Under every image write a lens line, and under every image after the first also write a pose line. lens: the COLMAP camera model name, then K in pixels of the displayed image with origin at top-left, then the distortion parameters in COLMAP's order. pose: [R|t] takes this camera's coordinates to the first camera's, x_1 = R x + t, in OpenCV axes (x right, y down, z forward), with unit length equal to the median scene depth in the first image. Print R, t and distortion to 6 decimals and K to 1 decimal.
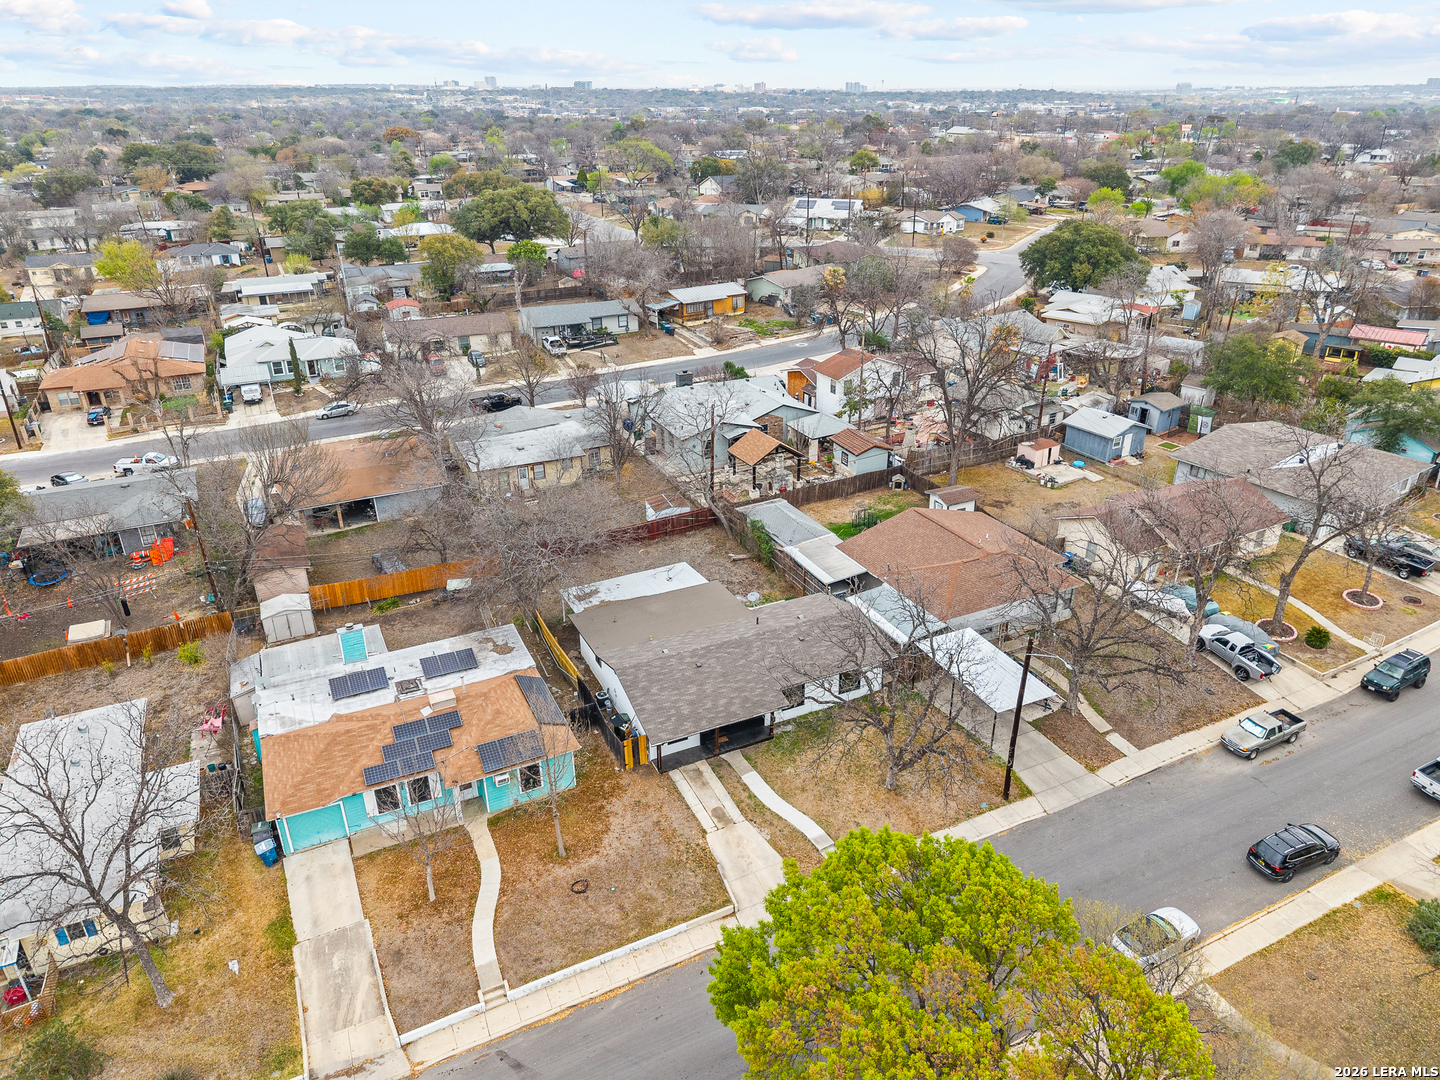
lens RADIAL K [[928.9, 0, 722.3], [0, 928.9, 590.7], [0, 0, 1]] dist [0.049221, -0.067604]
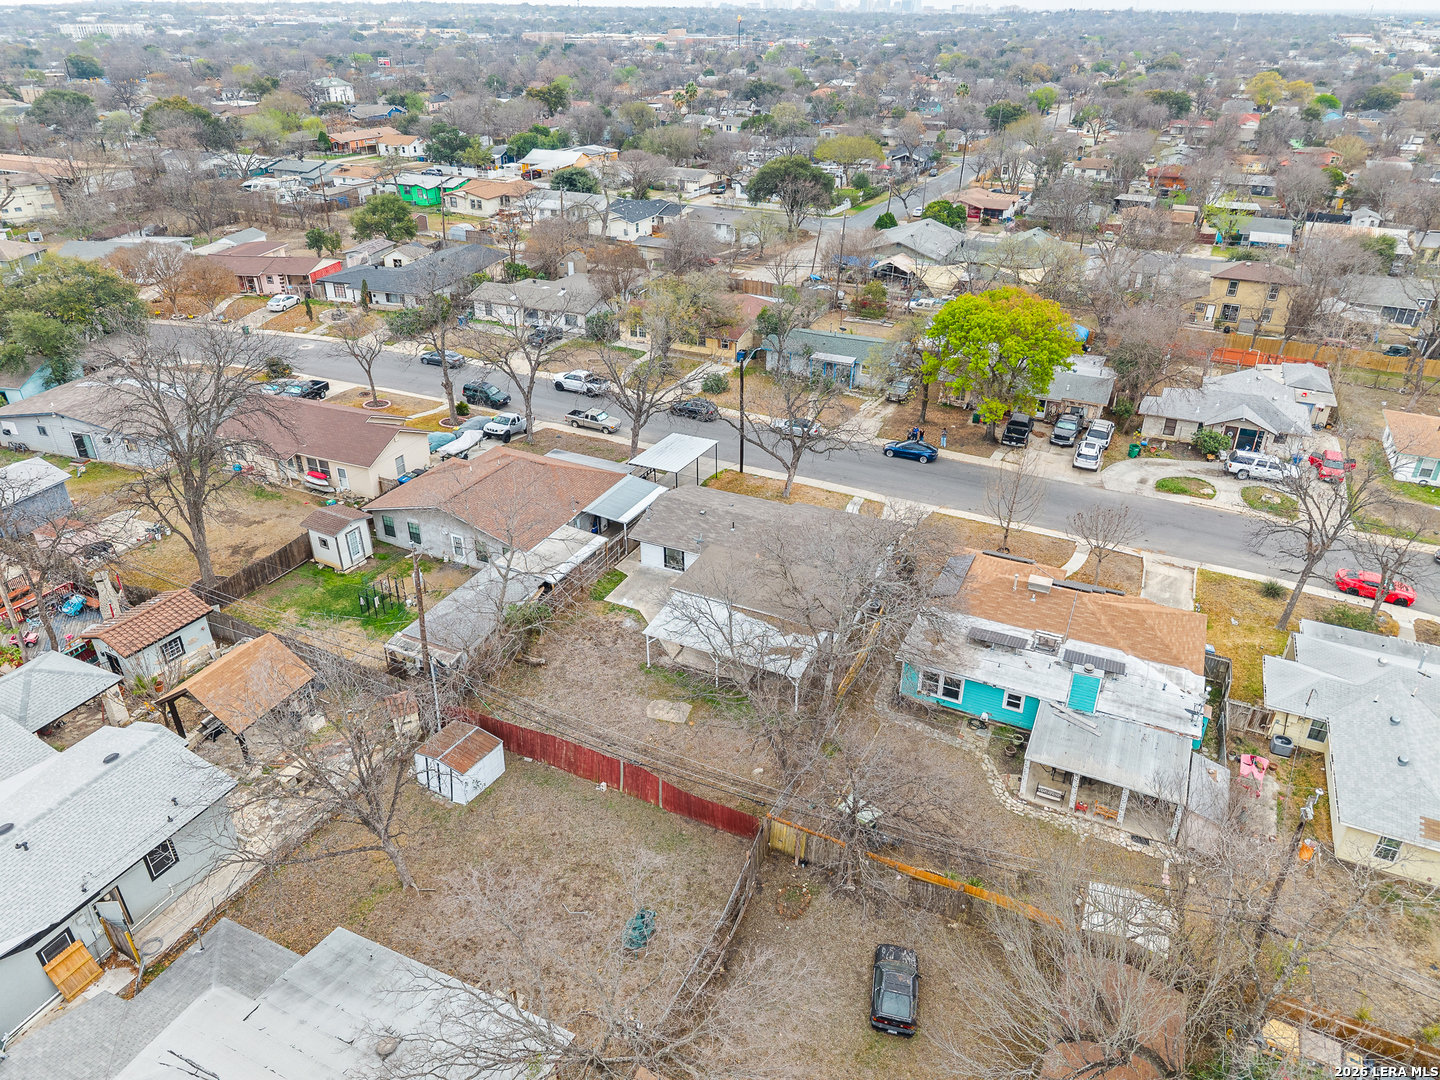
lens RADIAL K [[957.5, 0, 724.2], [0, 957.5, 539.9], [0, 0, 1]] dist [0.018743, -0.017033]
pose [[-0.629106, -0.376808, 0.679883, -0.476874], [0.366680, 0.627363, 0.686995, -0.480764], [-0.685398, 0.681492, -0.256510, 0.885900]]
